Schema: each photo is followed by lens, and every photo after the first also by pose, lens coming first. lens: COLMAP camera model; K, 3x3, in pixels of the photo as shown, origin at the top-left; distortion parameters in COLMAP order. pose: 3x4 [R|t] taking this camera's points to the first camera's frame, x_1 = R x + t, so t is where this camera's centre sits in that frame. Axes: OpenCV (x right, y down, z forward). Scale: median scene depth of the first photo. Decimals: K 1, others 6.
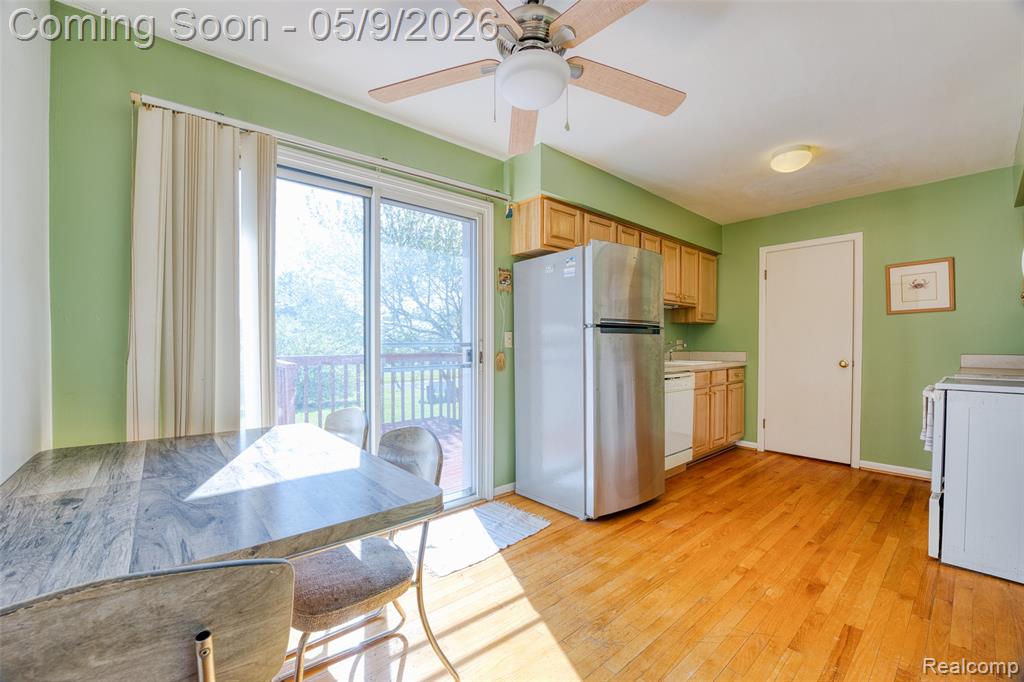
lens RADIAL K [[409.0, 0, 510.0], [0, 409.0, 349.5], [0, 0, 1]] dist [-0.018715, 0.000089]
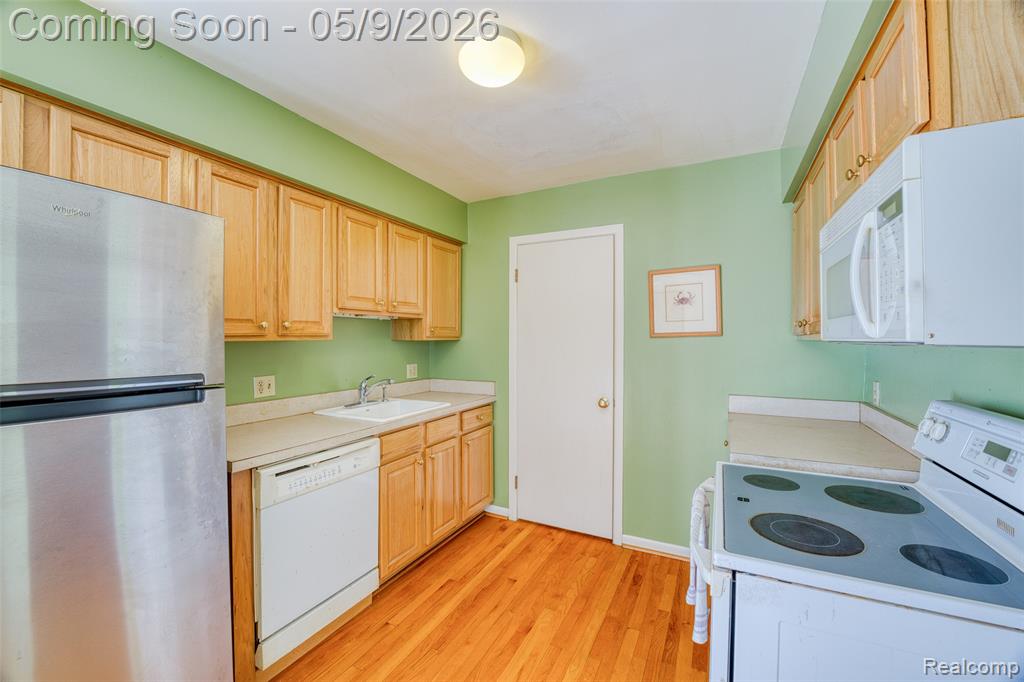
lens RADIAL K [[414.4, 0, 505.5], [0, 414.4, 341.4], [0, 0, 1]] dist [-0.022662, 0.000258]
pose [[0.926899, -0.003721, 0.375292, 0.382572], [0.005599, 0.999977, -0.003913, -0.073901], [-0.375269, 0.005728, 0.926898, 0.373480]]
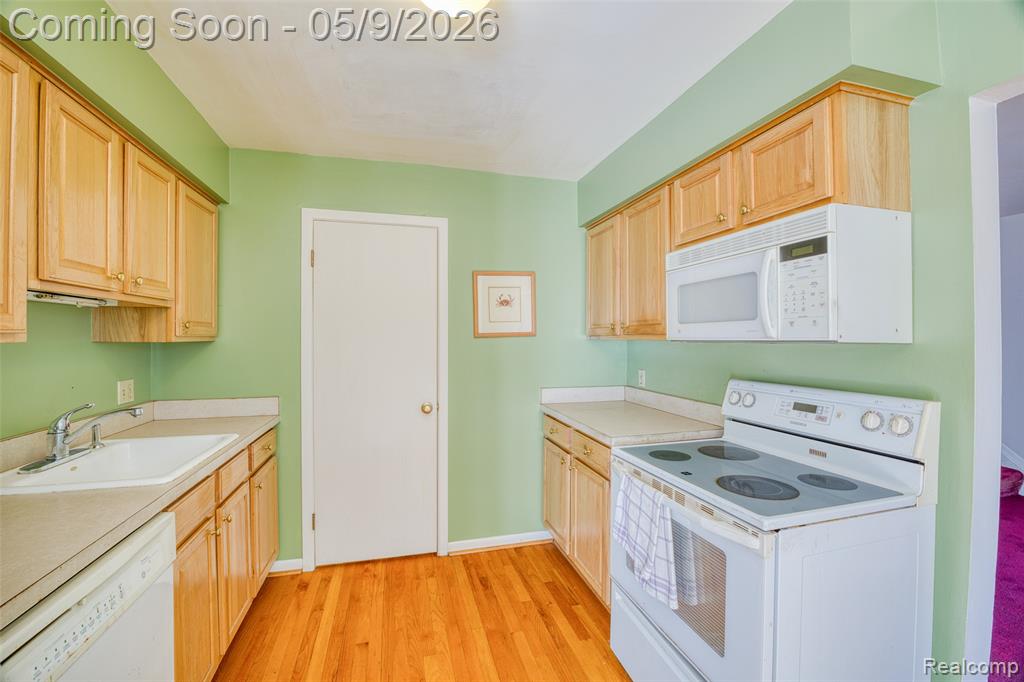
lens RADIAL K [[414.4, 0, 505.5], [0, 414.4, 341.4], [0, 0, 1]] dist [-0.022662, 0.000258]
pose [[0.428126, -0.008143, 0.903682, 0.258222], [0.012183, 0.999921, 0.003238, -0.076850], [-0.903637, 0.009623, 0.428192, 0.584259]]
